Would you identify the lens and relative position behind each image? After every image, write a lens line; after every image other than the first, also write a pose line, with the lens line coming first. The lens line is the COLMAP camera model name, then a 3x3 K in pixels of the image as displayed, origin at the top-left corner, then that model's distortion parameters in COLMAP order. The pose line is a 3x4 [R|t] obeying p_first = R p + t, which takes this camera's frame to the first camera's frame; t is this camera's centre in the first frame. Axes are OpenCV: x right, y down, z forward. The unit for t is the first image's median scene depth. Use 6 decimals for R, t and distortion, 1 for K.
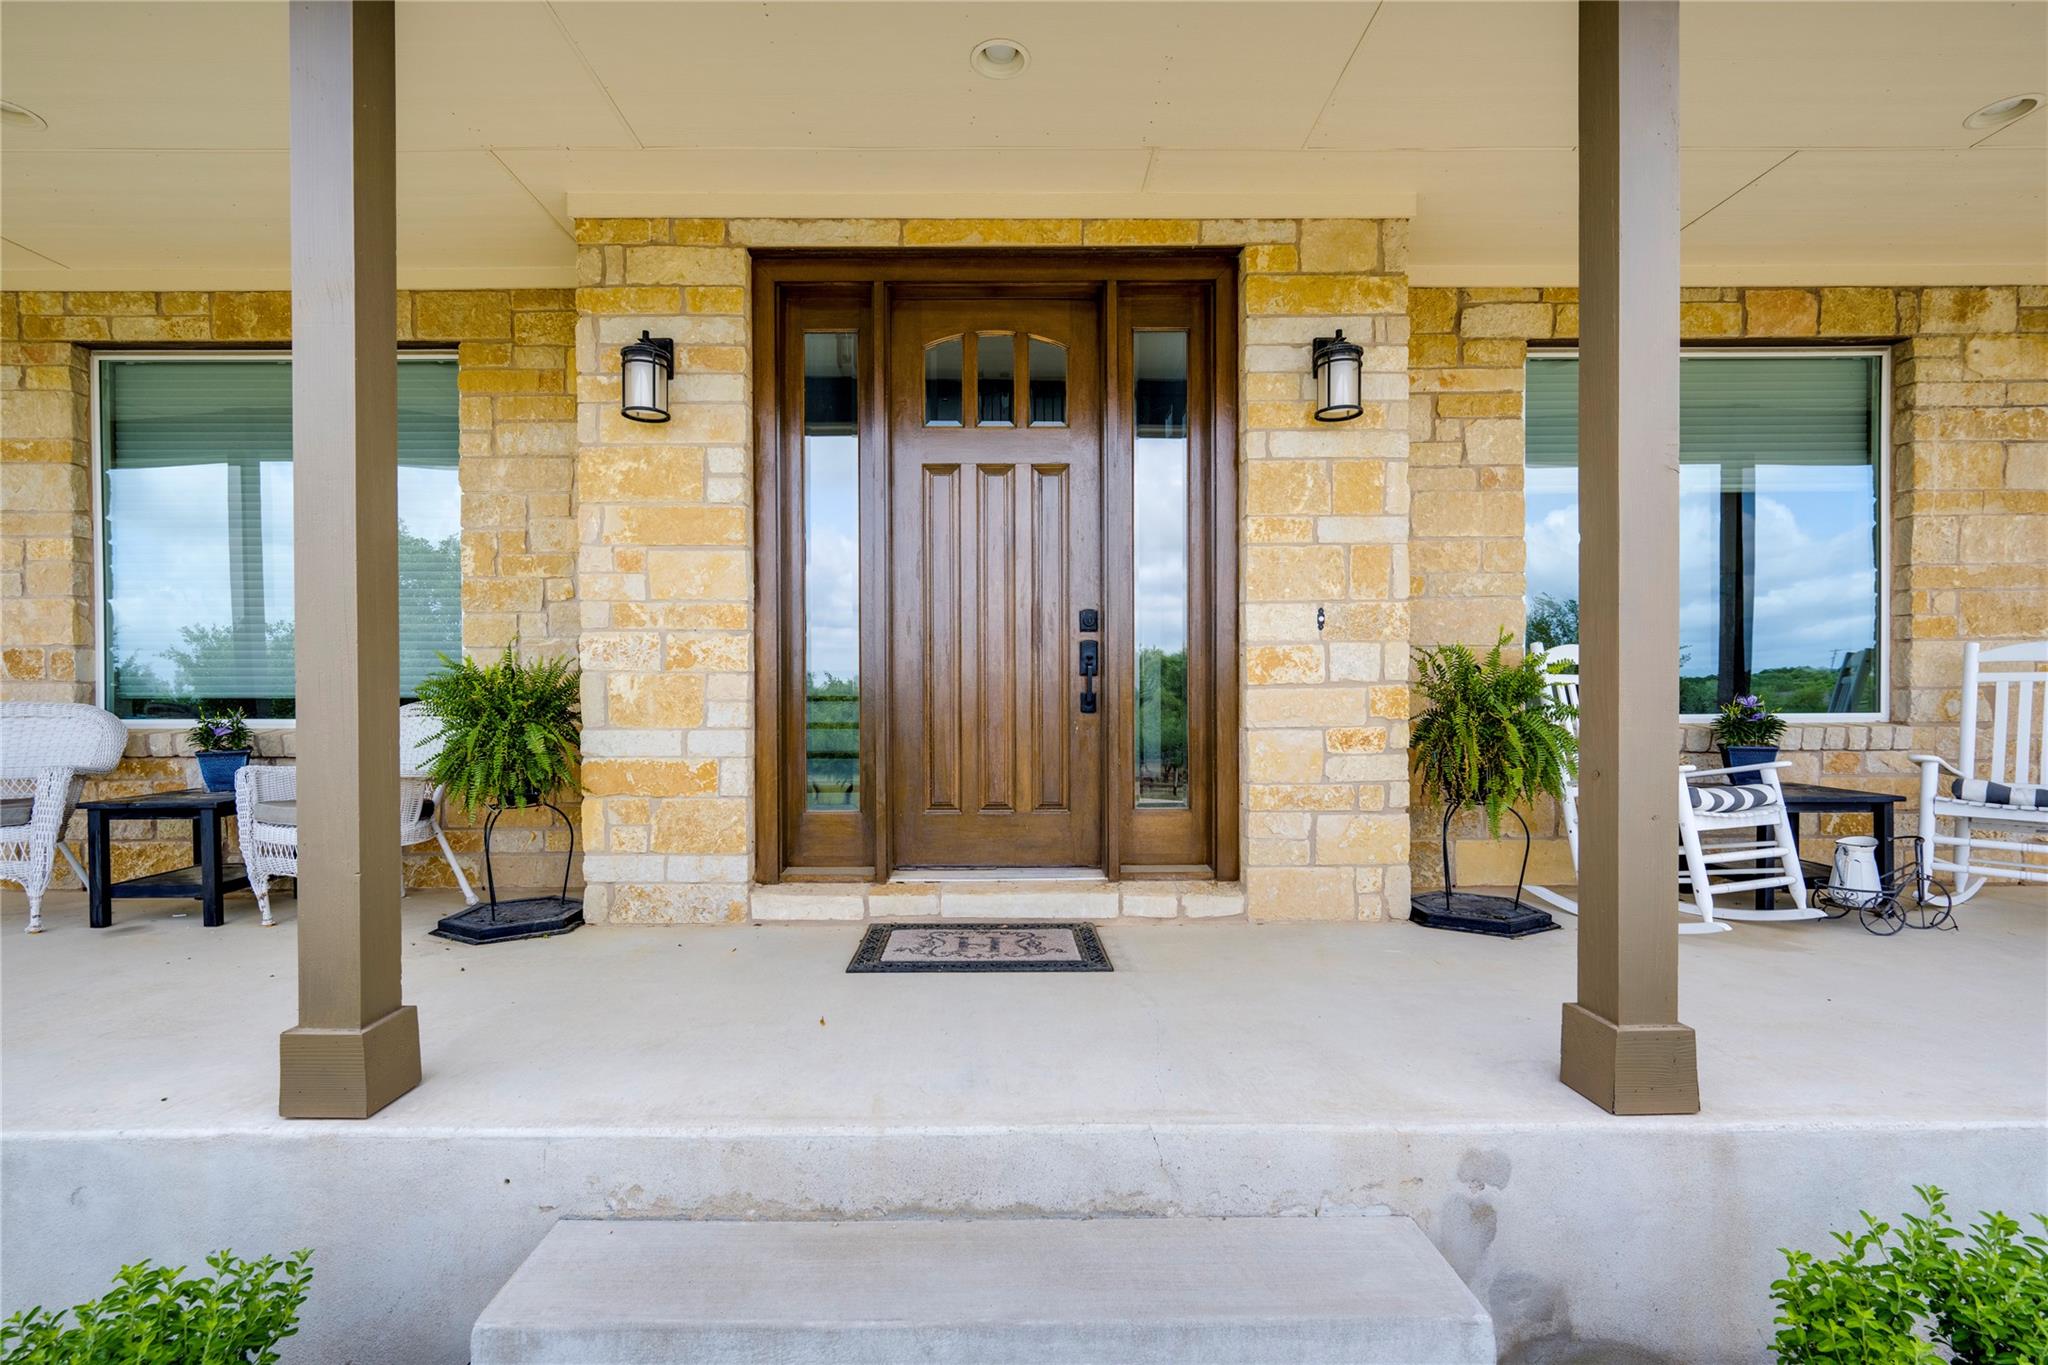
lens RADIAL K [[876.2, 0, 1023.3], [0, 876.2, 699.6], [0, 0, 1]] dist [0.001220, 0.001148]
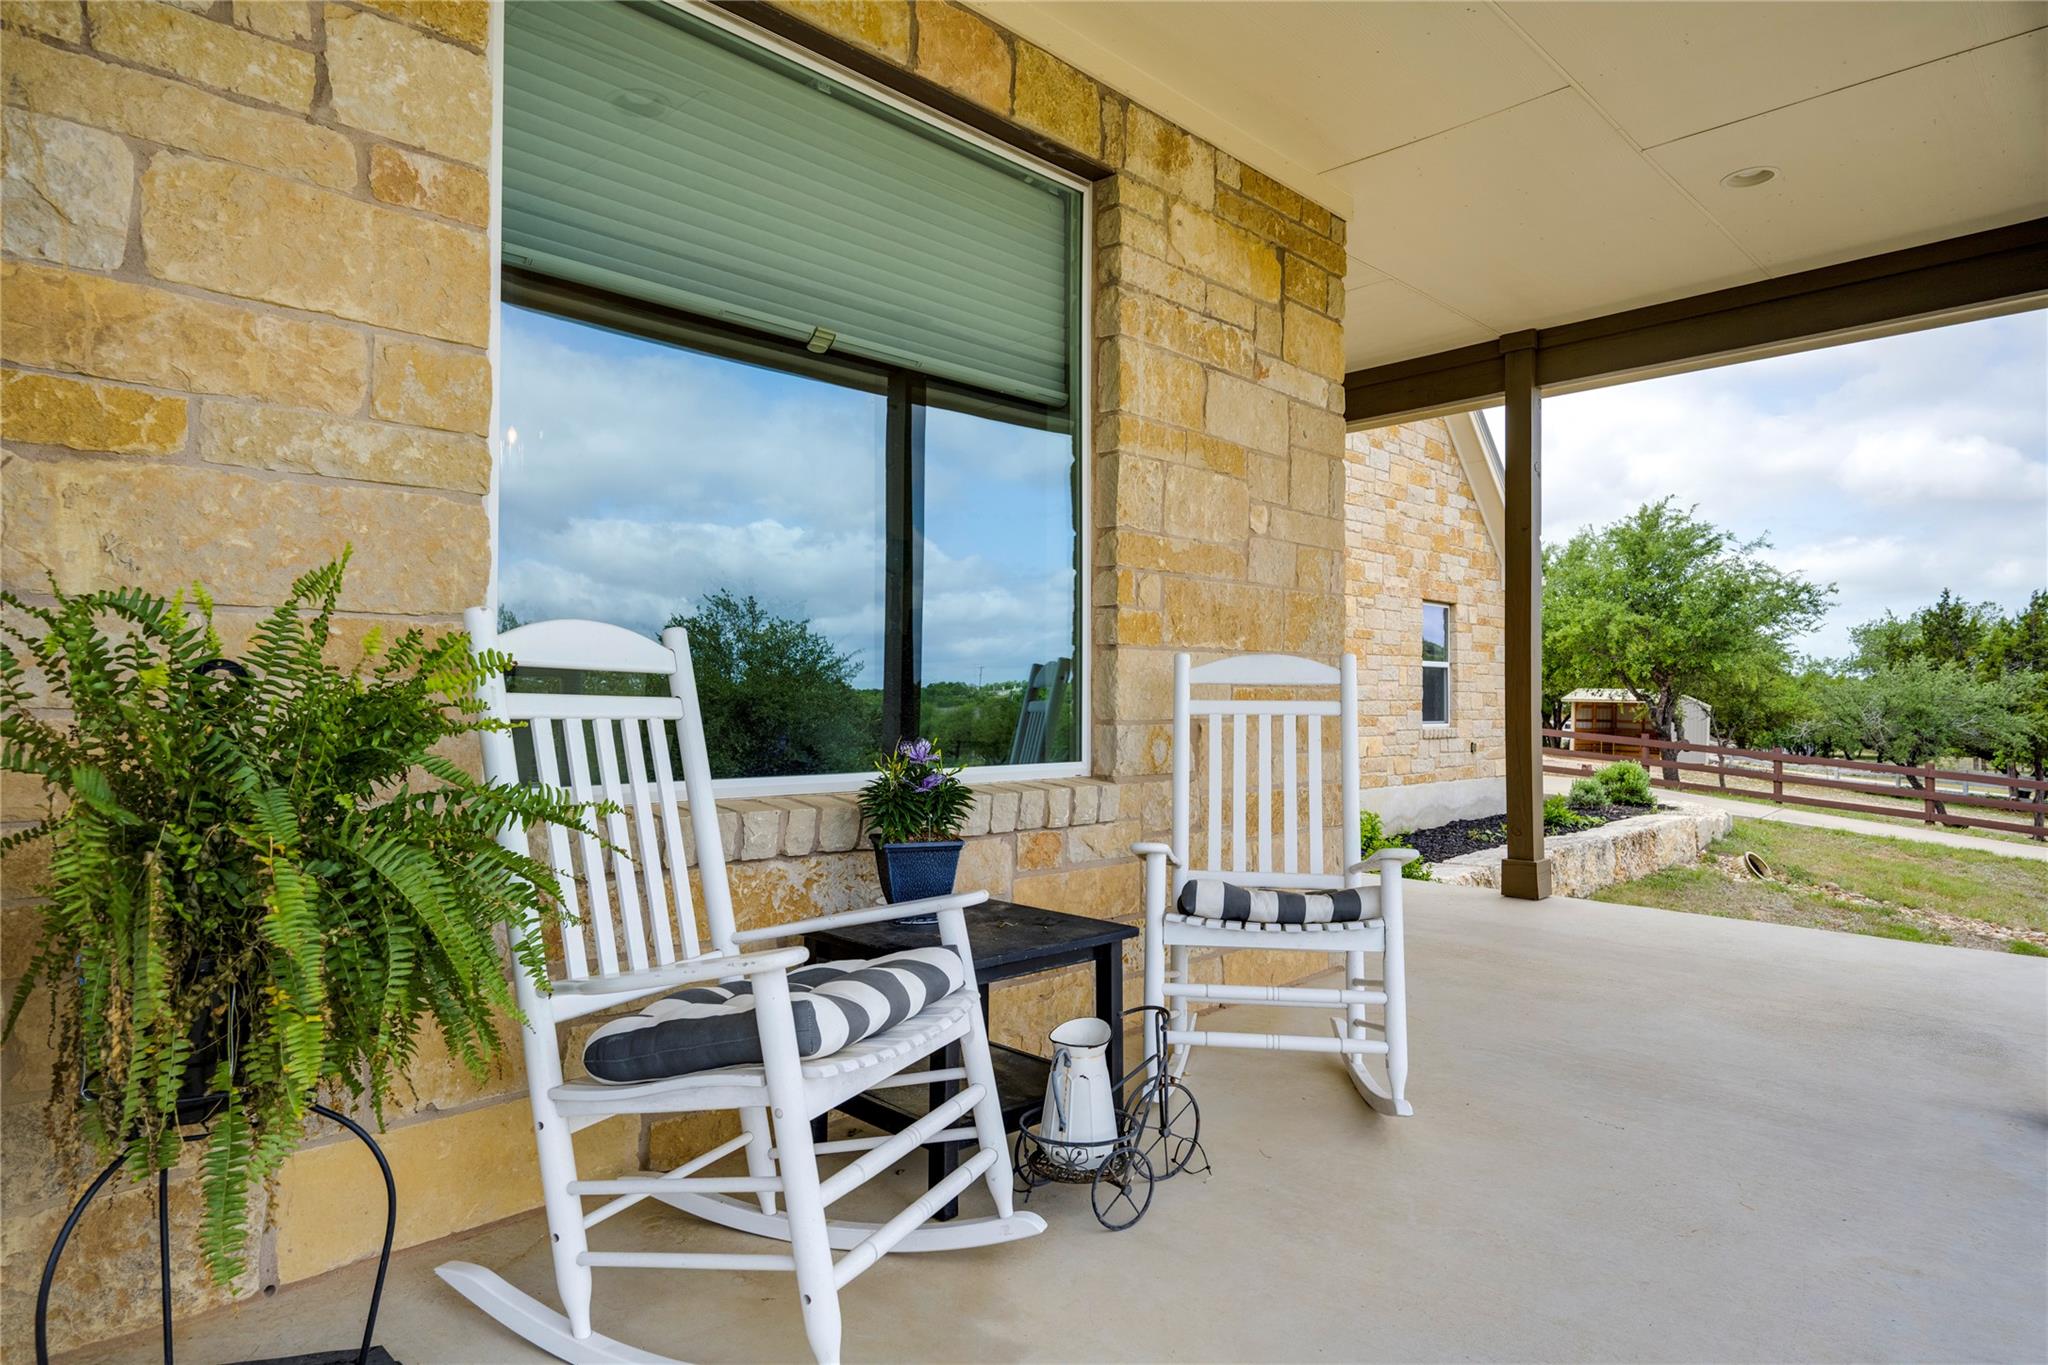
lens RADIAL K [[1158.2, 0, 1024.2], [0, 1158.2, 689.7], [0, 0, 1]] dist [-0.000178, 0.000262]
pose [[0.709667, 0.016333, 0.704348, 0.379144], [-0.001750, 0.999769, -0.021421, -0.018692], [-0.704536, 0.013969, 0.709531, 0.457970]]
